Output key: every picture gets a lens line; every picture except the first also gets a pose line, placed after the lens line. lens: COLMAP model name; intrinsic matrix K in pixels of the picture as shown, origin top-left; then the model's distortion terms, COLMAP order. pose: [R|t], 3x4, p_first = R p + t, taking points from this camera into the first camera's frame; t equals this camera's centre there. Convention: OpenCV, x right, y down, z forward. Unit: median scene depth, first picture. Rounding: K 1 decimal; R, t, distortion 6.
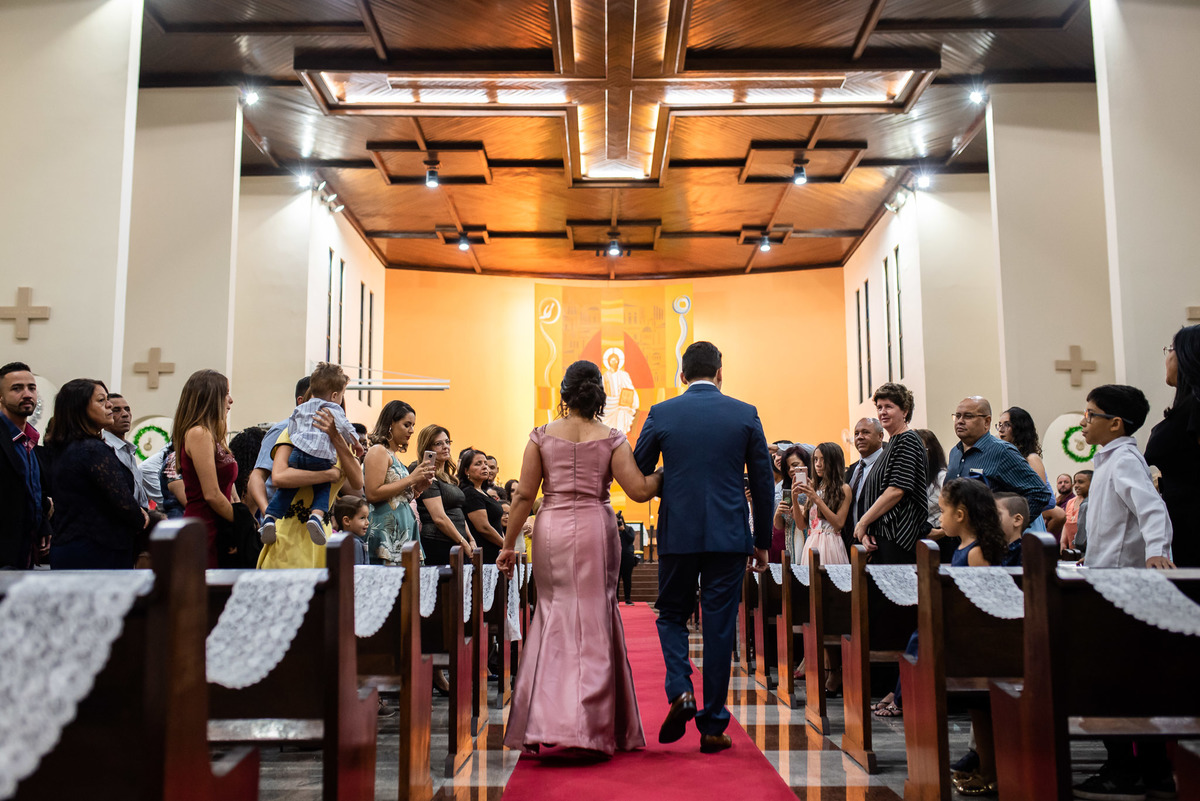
lens RADIAL K [[1139.3, 0, 600.0], [0, 1139.3, 400.5], [0, 0, 1]] dist [-0.067330, 0.176856]
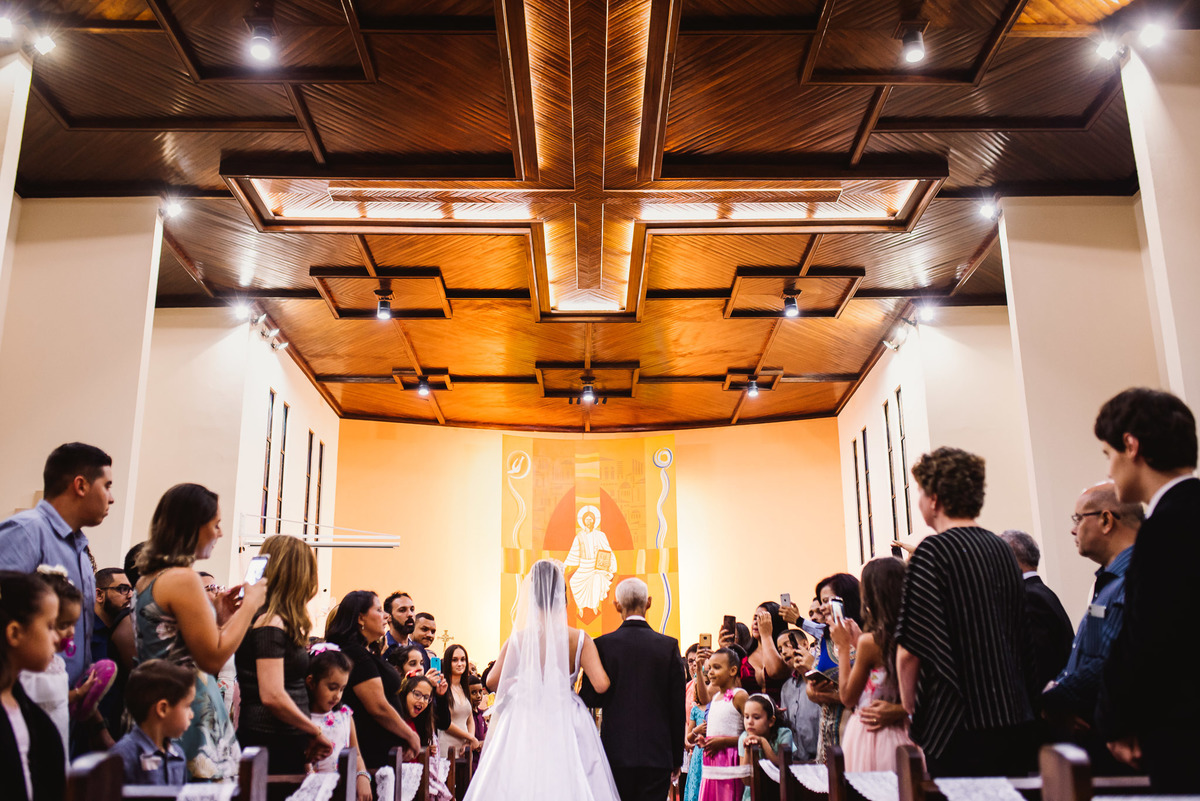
lens RADIAL K [[1139.3, 0, 600.0], [0, 1139.3, 400.5], [0, 0, 1]] dist [-0.067330, 0.176856]
pose [[0.999883, -0.000838, 0.015254, 0.009661], [0.003159, 0.988254, -0.152785, 0.013771], [-0.014947, 0.152815, 0.988142, 0.117210]]
